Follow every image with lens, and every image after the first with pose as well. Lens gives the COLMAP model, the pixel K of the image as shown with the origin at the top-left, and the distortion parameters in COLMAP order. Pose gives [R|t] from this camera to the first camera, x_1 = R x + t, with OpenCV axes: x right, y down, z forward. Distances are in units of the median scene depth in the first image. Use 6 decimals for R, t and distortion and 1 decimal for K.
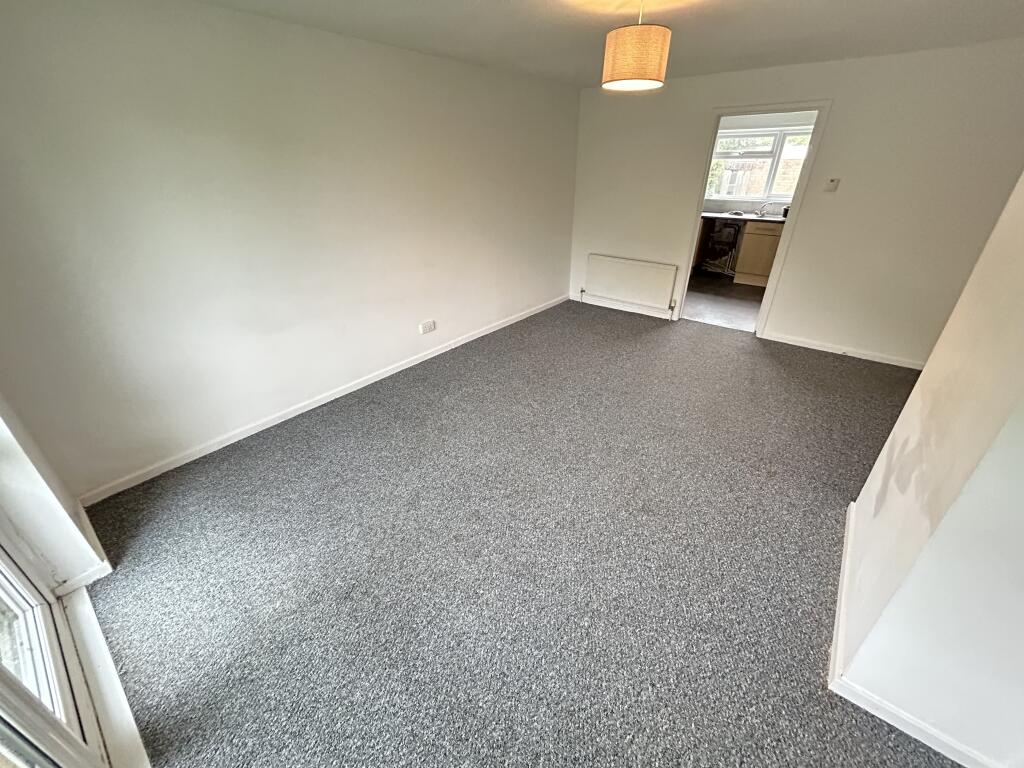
lens RADIAL K [[412.2, 0, 511.1], [0, 412.2, 382.1], [0, 0, 1]] dist [-0.003866, 0.000969]
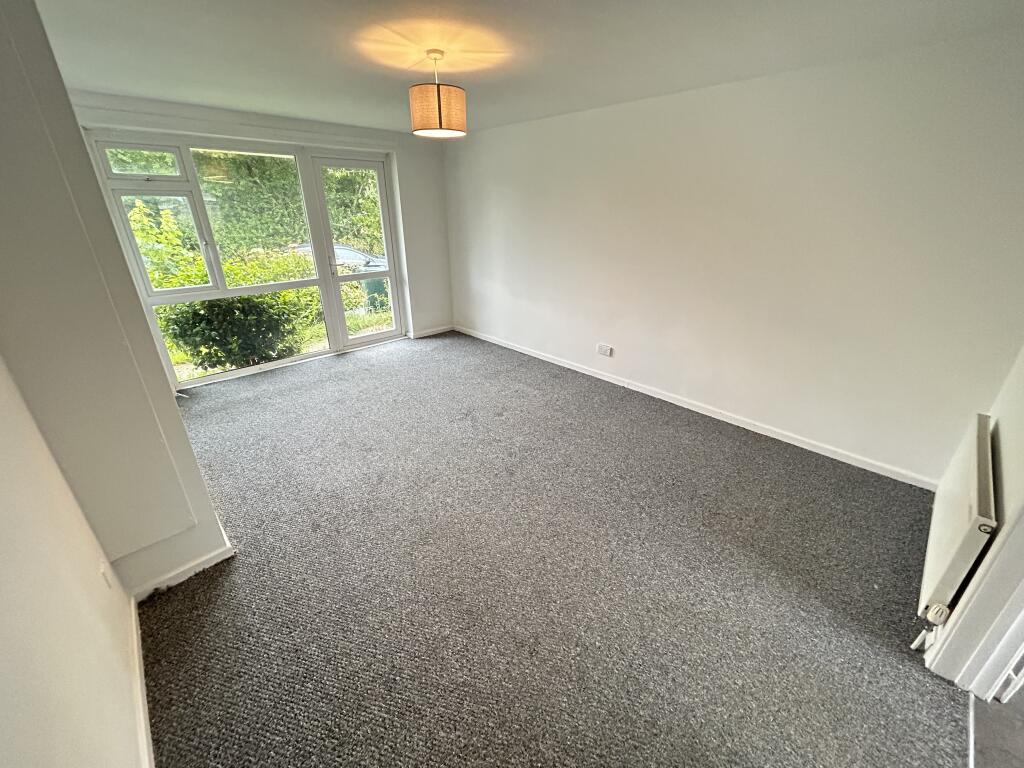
lens RADIAL K [[412.2, 0, 513.7], [0, 412.2, 380.5], [0, 0, 1]] dist [-0.003866, 0.000969]
pose [[-0.123513, 0.392356, -0.911483, 1.159809], [-0.465761, 0.788137, 0.402375, -0.547687], [0.876248, 0.474232, 0.085399, 1.041822]]
